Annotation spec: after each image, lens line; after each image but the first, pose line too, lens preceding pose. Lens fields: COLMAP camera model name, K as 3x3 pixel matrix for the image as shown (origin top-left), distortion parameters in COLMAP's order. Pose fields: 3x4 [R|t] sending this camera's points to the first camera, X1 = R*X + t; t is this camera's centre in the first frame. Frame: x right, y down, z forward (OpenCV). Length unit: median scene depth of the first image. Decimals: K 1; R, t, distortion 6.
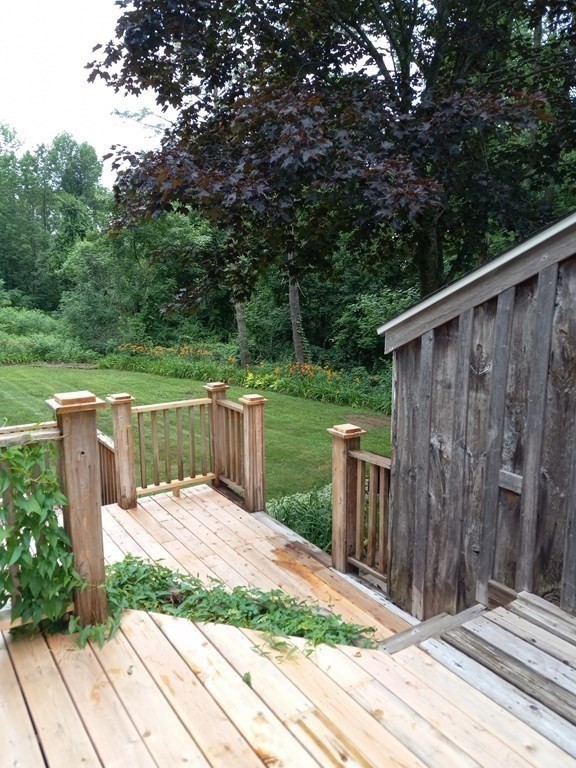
lens RADIAL K [[590.0, 0, 288.0], [0, 590.0, 384.0], [0, 0, 1]] dist [0.004819, -0.007841]
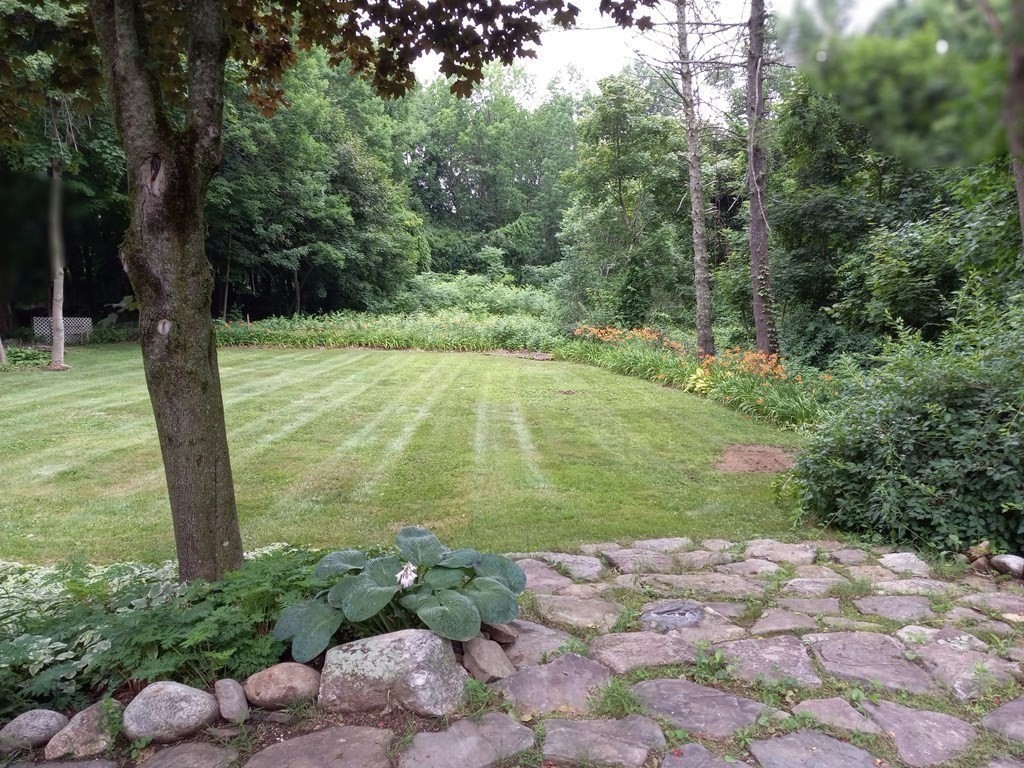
lens RADIAL K [[780.8, 0, 512.0], [0, 780.8, 384.0], [0, 0, 1]] dist [0.156951, -0.339485]
pose [[0.829562, 0.049752, -0.556193, 0.939398], [-0.060334, 0.998178, -0.000700, 0.040423], [0.555145, 0.034138, 0.831053, 0.946011]]
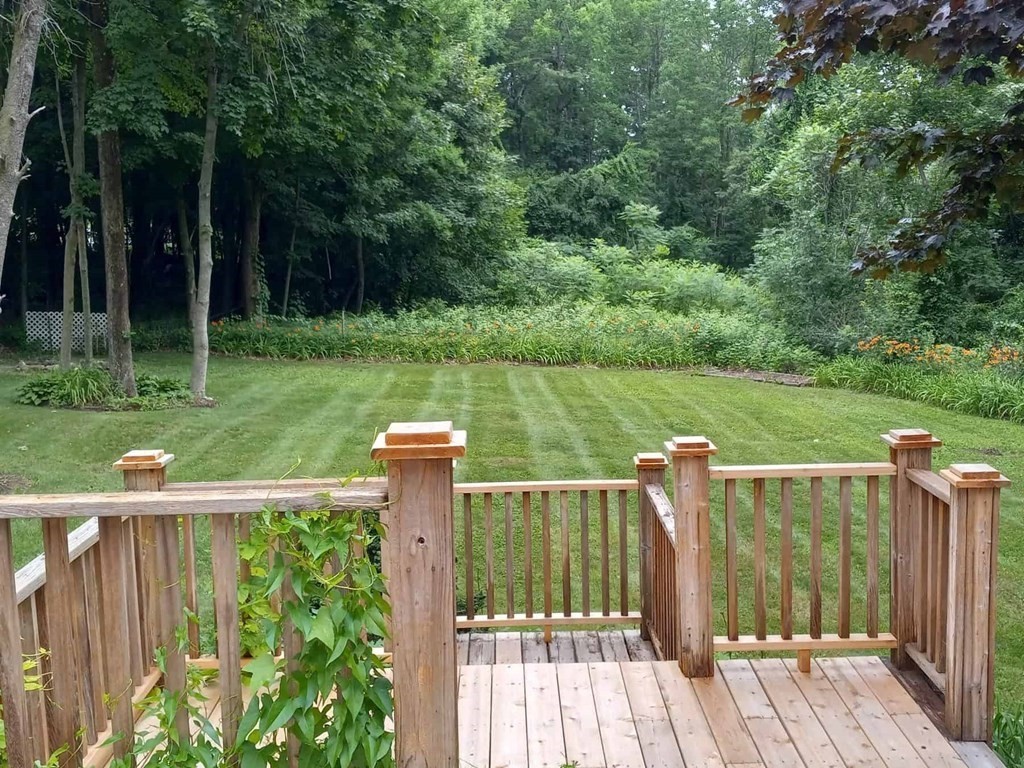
lens RADIAL K [[1223.6, 0, 512.0], [0, 1223.6, 384.0], [0, 0, 1]] dist [0.228756, -0.717869]
pose [[0.837320, 0.056352, -0.543801, 0.130593], [-0.072163, 0.997363, -0.007760, -0.007703], [0.541929, 0.045740, 0.839179, 0.057396]]
